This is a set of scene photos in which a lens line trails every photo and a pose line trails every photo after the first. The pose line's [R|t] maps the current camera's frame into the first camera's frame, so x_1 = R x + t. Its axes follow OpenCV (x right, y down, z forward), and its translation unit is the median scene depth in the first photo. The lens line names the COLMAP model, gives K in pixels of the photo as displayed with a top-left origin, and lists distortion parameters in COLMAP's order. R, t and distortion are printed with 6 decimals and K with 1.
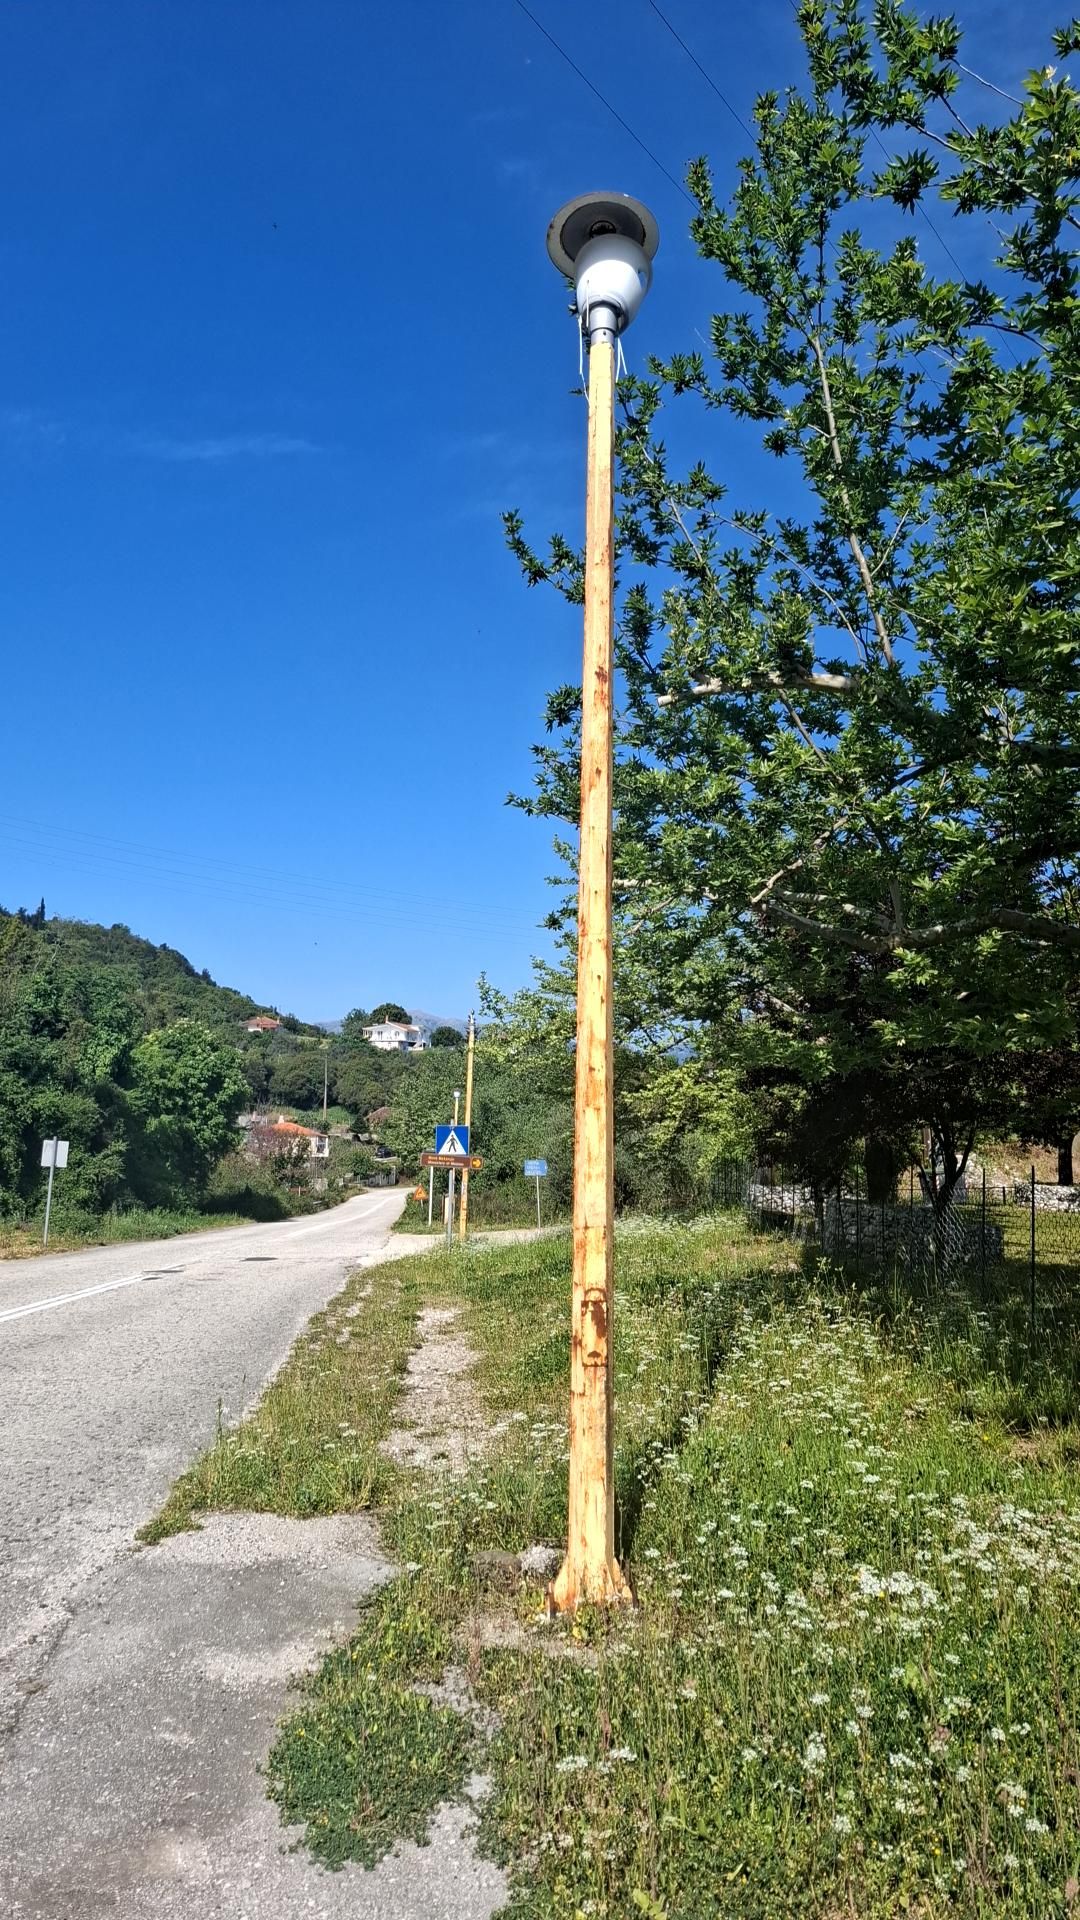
lens RADIAL K [[1312.0, 0, 540.0], [0, 1312.0, 960.0], [0, 0, 1]] dist [0.036740, 0.001268]
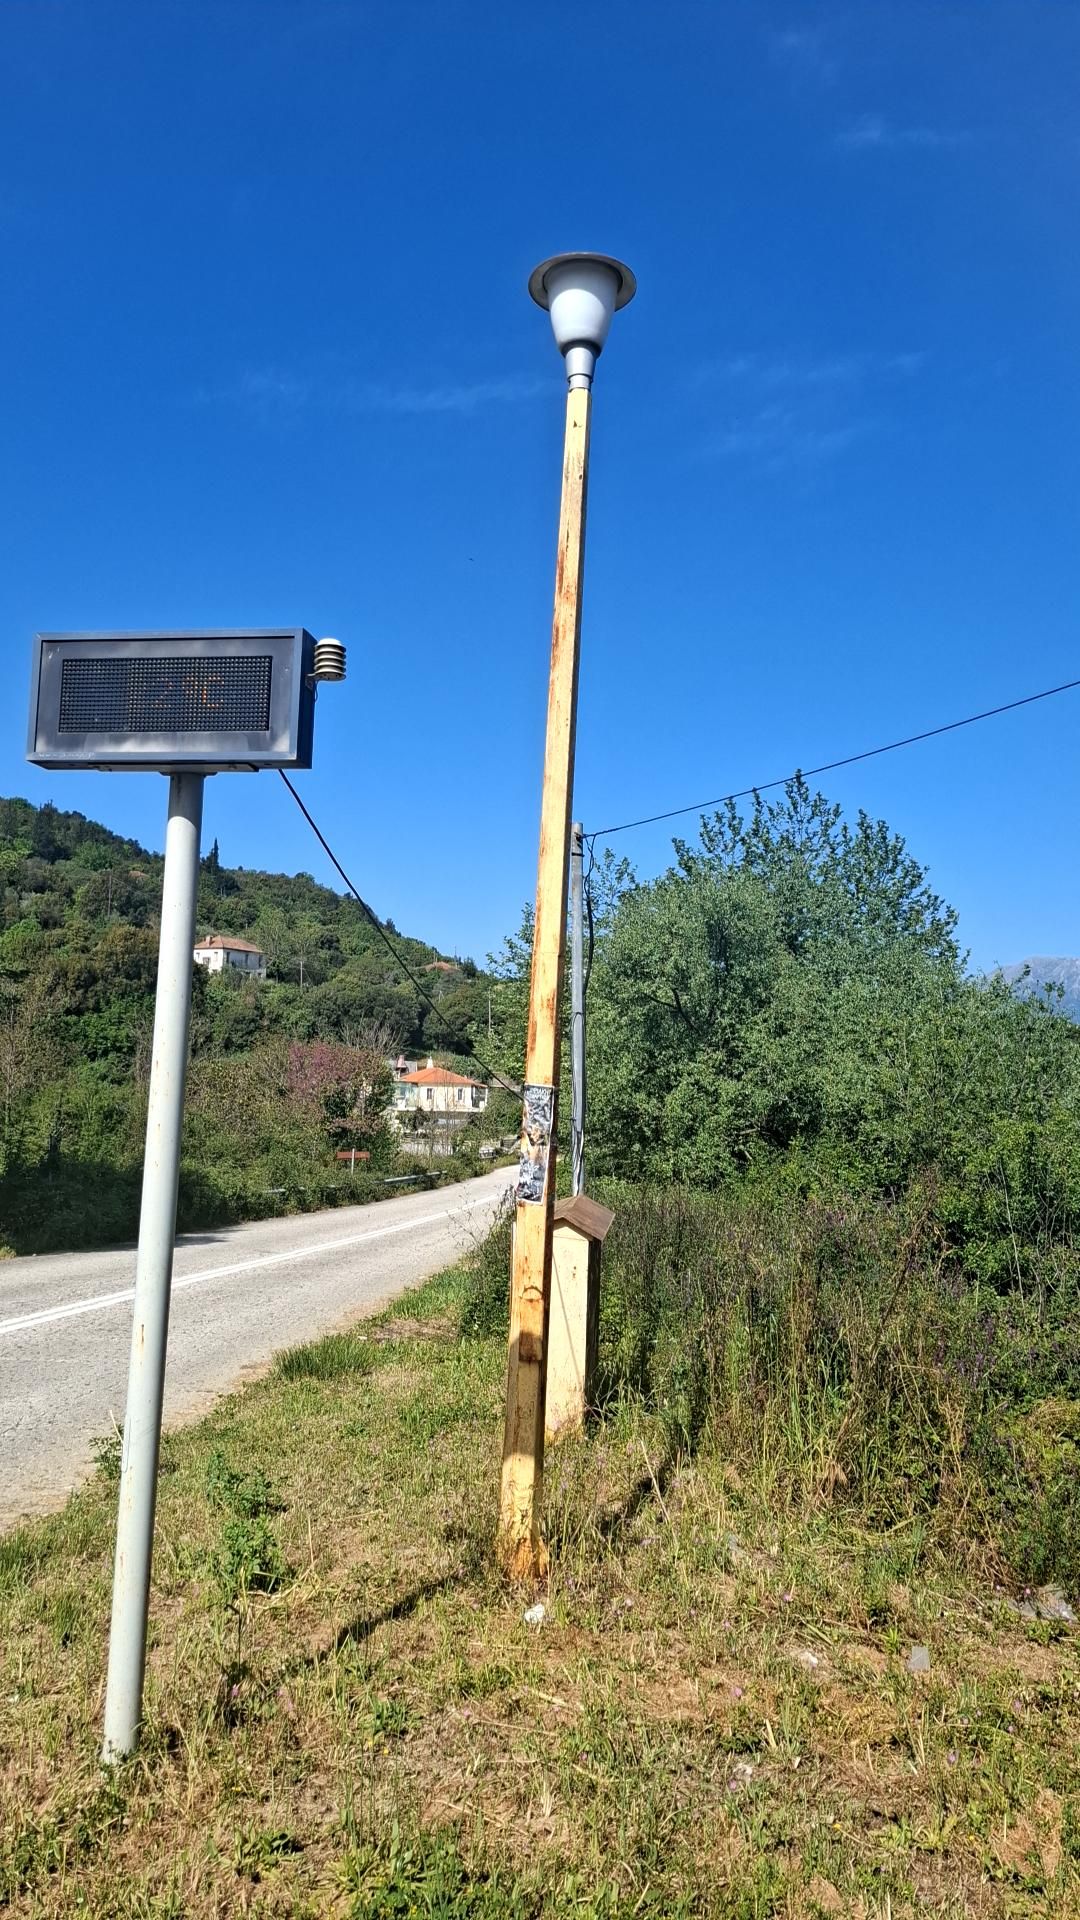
lens RADIAL K [[1312.0, 0, 540.0], [0, 1312.0, 960.0], [0, 0, 1]] dist [0.036740, 0.001268]
pose [[0.988363, 0.001341, -0.152105, -0.009247], [0.002204, 0.999730, 0.023138, 0.028085], [0.152095, -0.023204, 0.988093, 0.164022]]
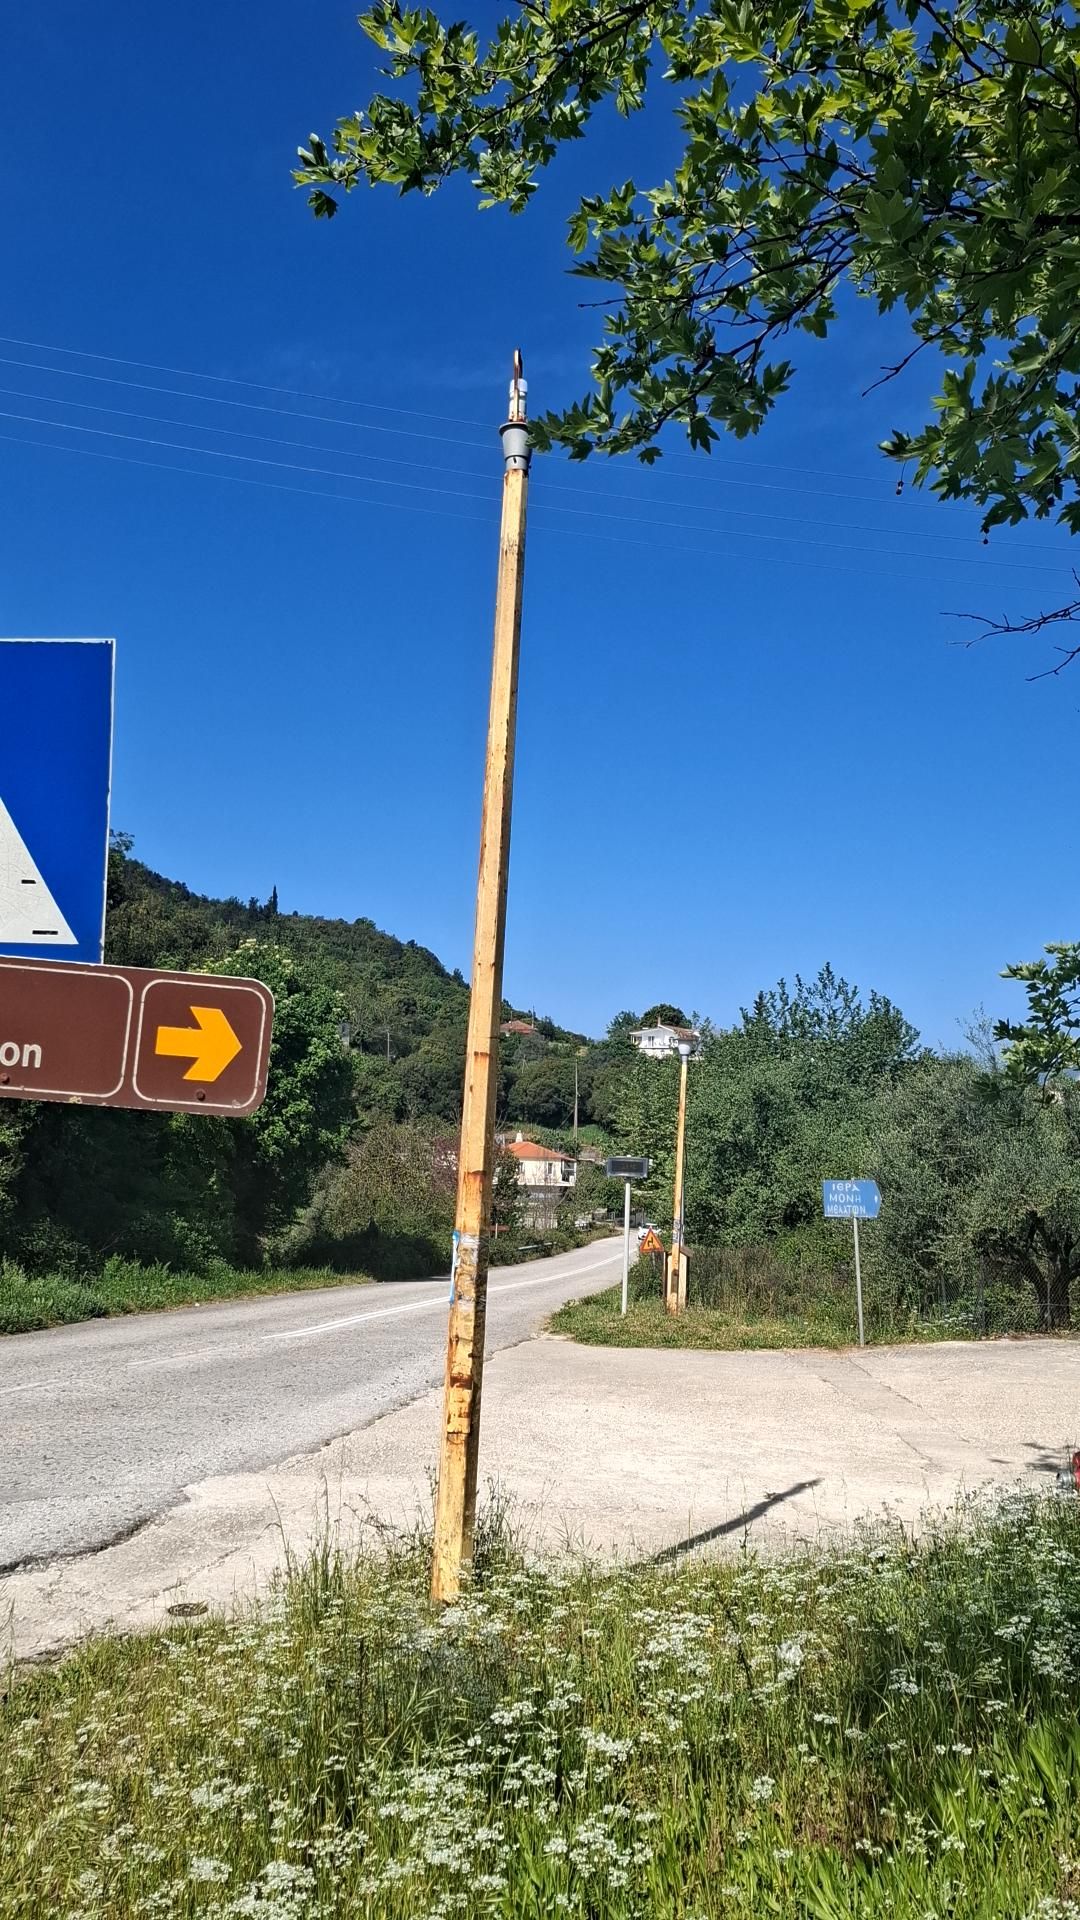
lens RADIAL K [[1502.5, 0, 551.8], [0, 1502.5, 995.8], [0, 0, 1]] dist [0.010100, -0.133091]
pose [[0.980748, 0.001824, -0.195272, -0.000549], [0.001678, 0.999841, 0.017768, 0.013201], [0.195273, -0.017754, 0.980588, 0.080110]]
